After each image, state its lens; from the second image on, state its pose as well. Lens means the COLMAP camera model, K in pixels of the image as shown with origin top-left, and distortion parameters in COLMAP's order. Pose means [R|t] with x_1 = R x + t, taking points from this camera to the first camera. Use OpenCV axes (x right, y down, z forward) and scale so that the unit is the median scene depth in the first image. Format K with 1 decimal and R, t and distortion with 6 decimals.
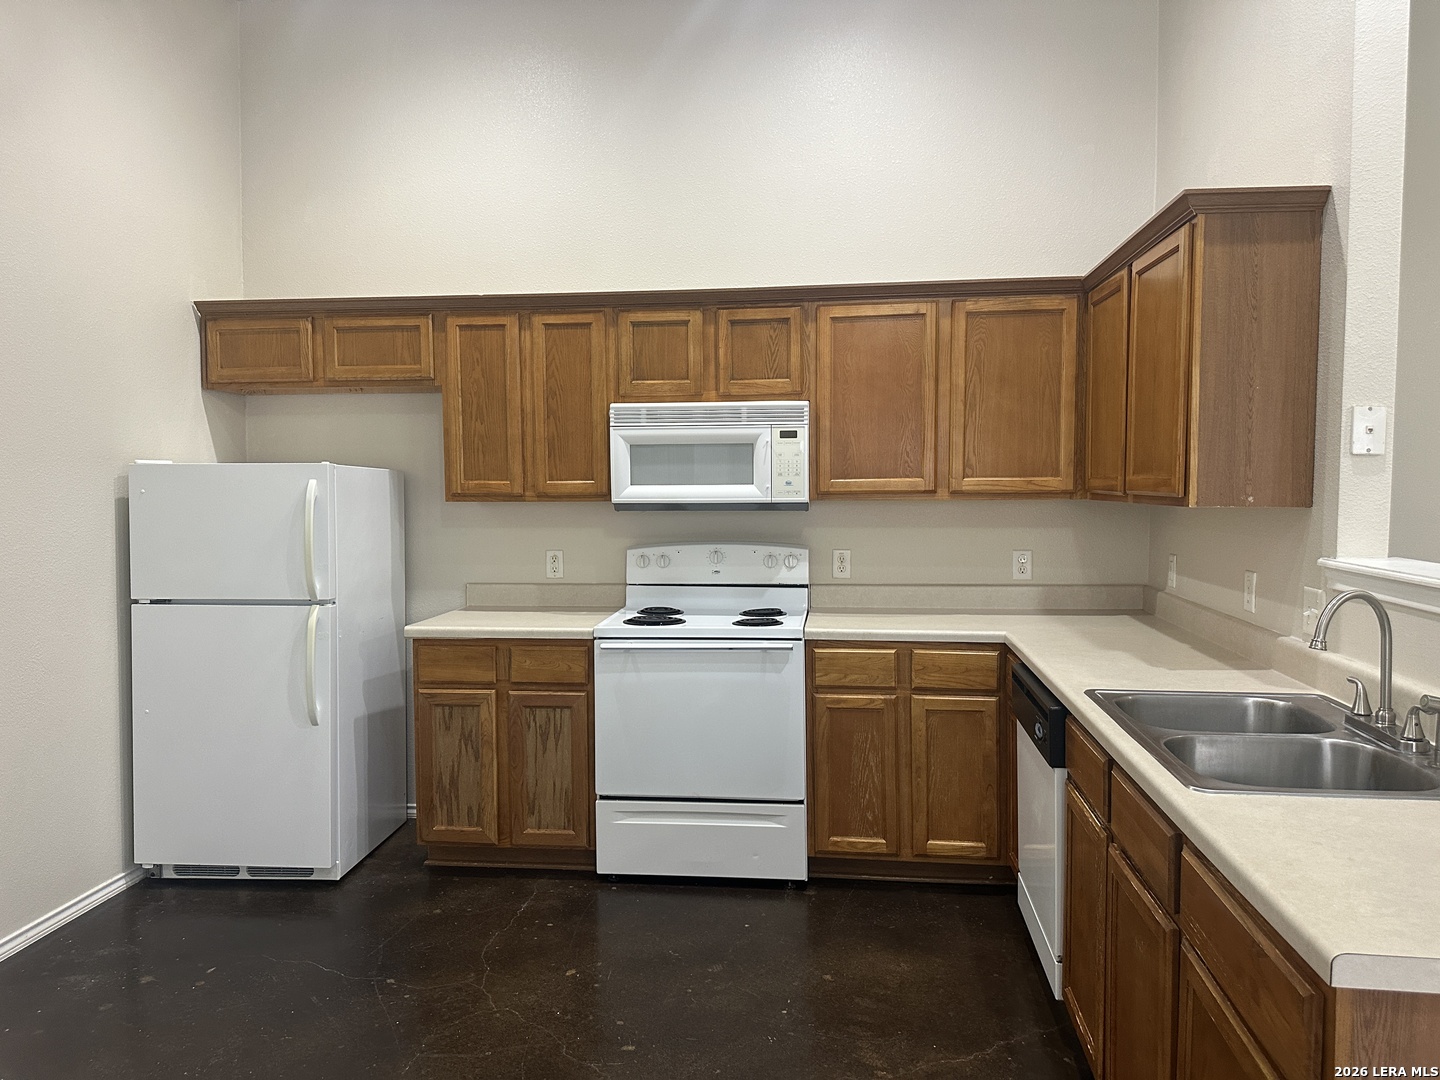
lens RADIAL K [[1071.0, 0, 720.0], [0, 1071.0, 540.0], [0, 0, 1]] dist [0.148039, -0.179256]
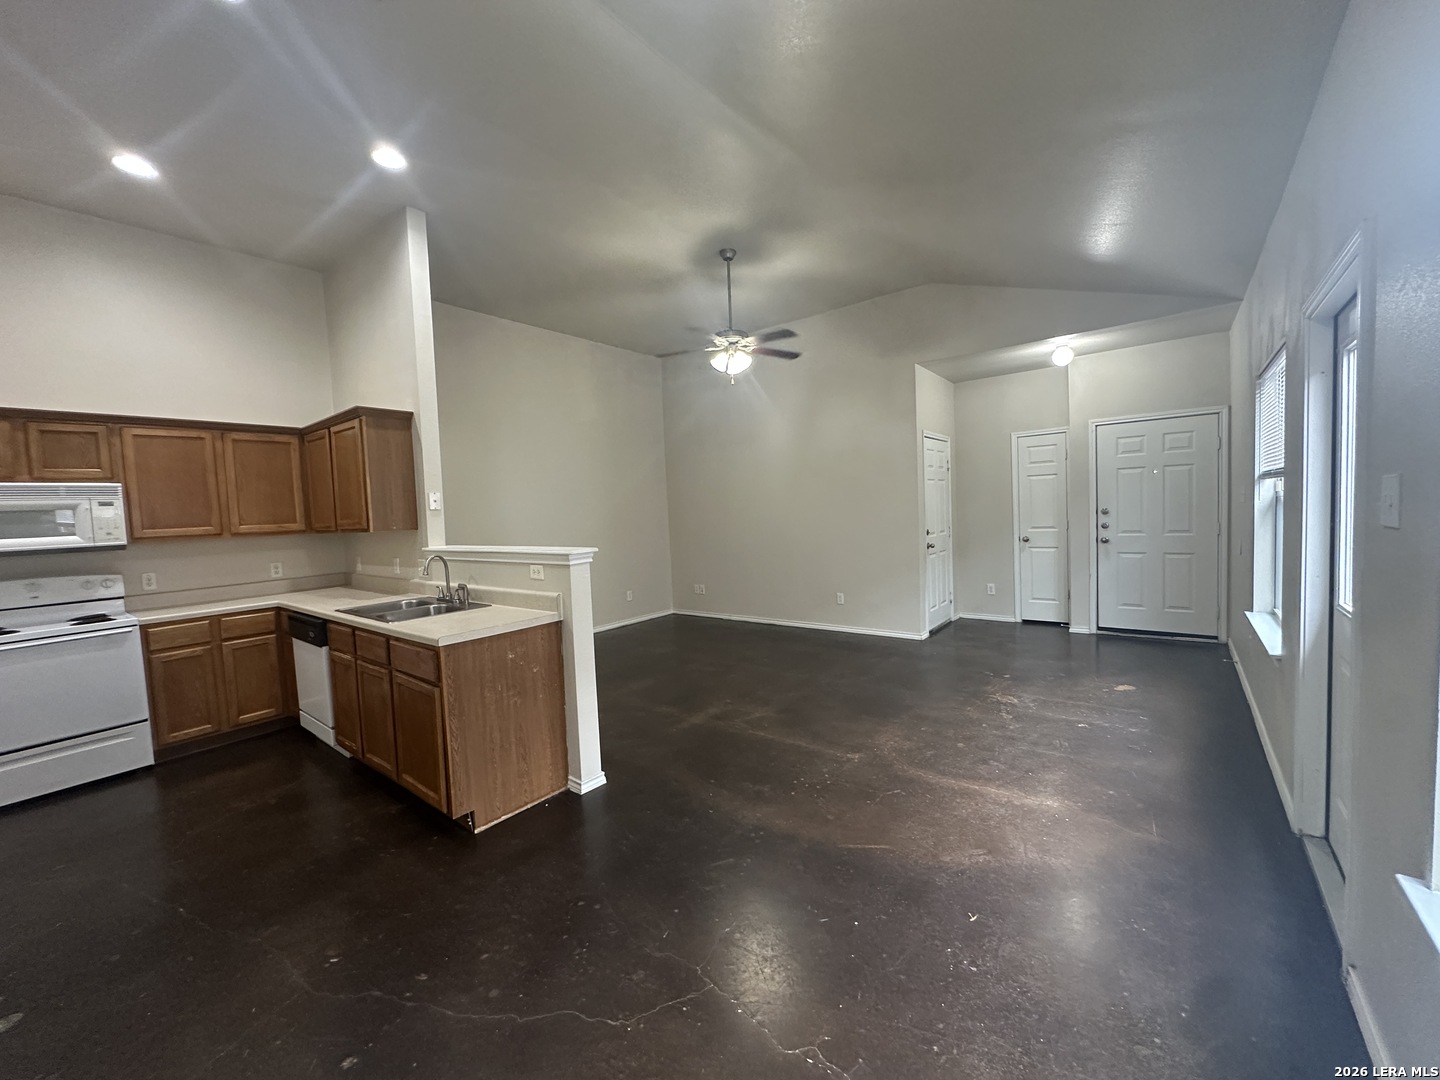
lens RADIAL K [[569.2, 0, 720.0], [0, 569.2, 540.0], [0, 0, 1]] dist [-0.022815, -0.000059]
pose [[0.542726, -0.063411, 0.837513, -0.146120], [0.085876, 0.996110, 0.019770, 0.020748], [-0.835508, 0.061192, 0.546060, -0.245907]]
